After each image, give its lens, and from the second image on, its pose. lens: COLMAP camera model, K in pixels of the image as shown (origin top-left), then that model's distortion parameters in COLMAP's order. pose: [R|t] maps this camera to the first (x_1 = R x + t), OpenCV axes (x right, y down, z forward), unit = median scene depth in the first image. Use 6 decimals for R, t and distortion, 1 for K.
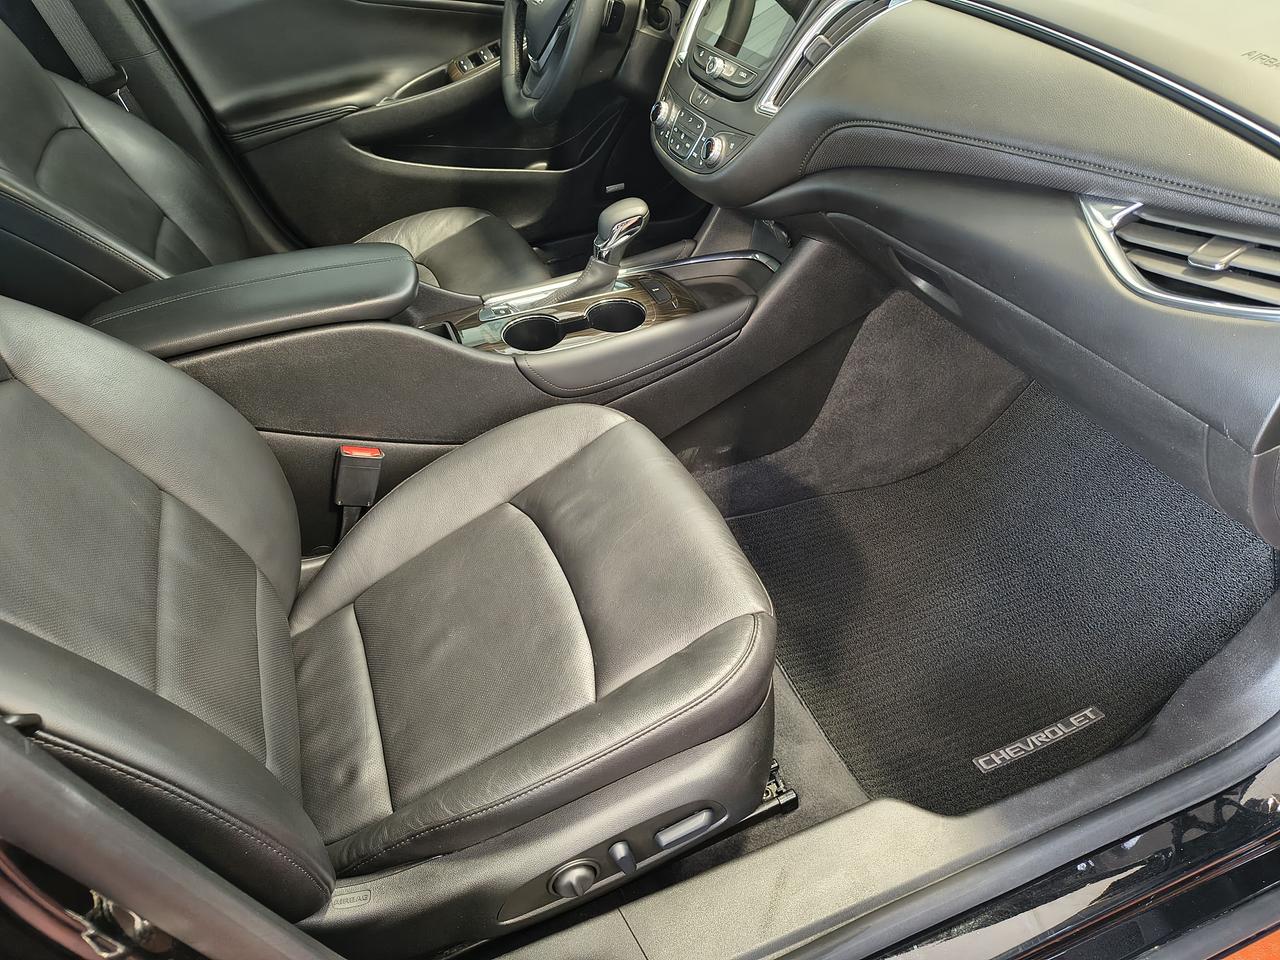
lens RADIAL K [[837.8, 0, 658.4], [0, 837.8, 470.6], [0, 0, 1]] dist [0.048276, -0.038662]
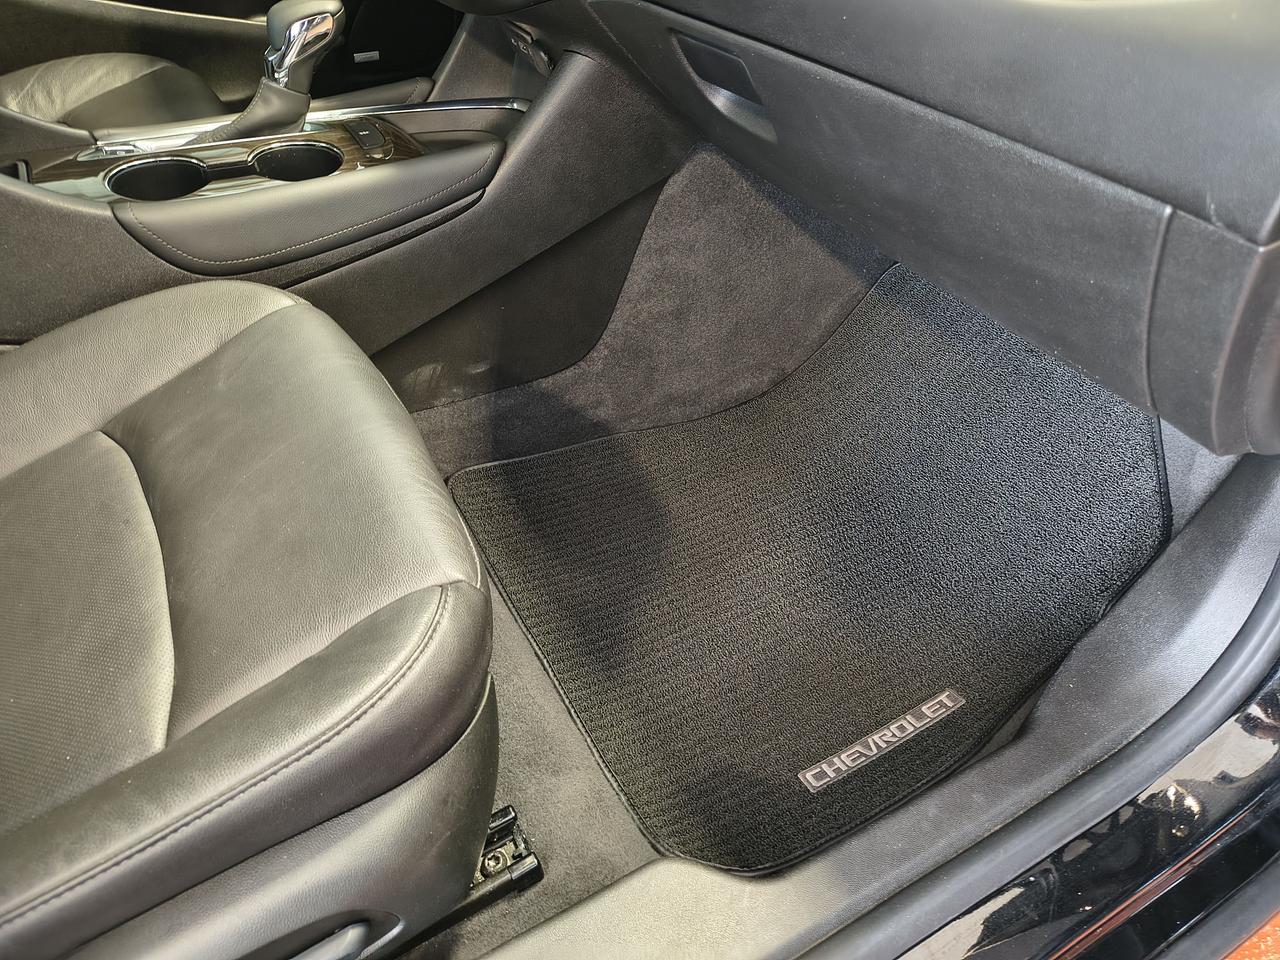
lens RADIAL K [[837.8, 0, 658.4], [0, 837.8, 470.6], [0, 0, 1]] dist [0.048276, -0.038662]
pose [[0.984998, -0.018378, 0.171587, 0.129207], [0.014960, 0.999663, 0.021192, 0.062085], [-0.171919, -0.018307, 0.984941, 0.303428]]
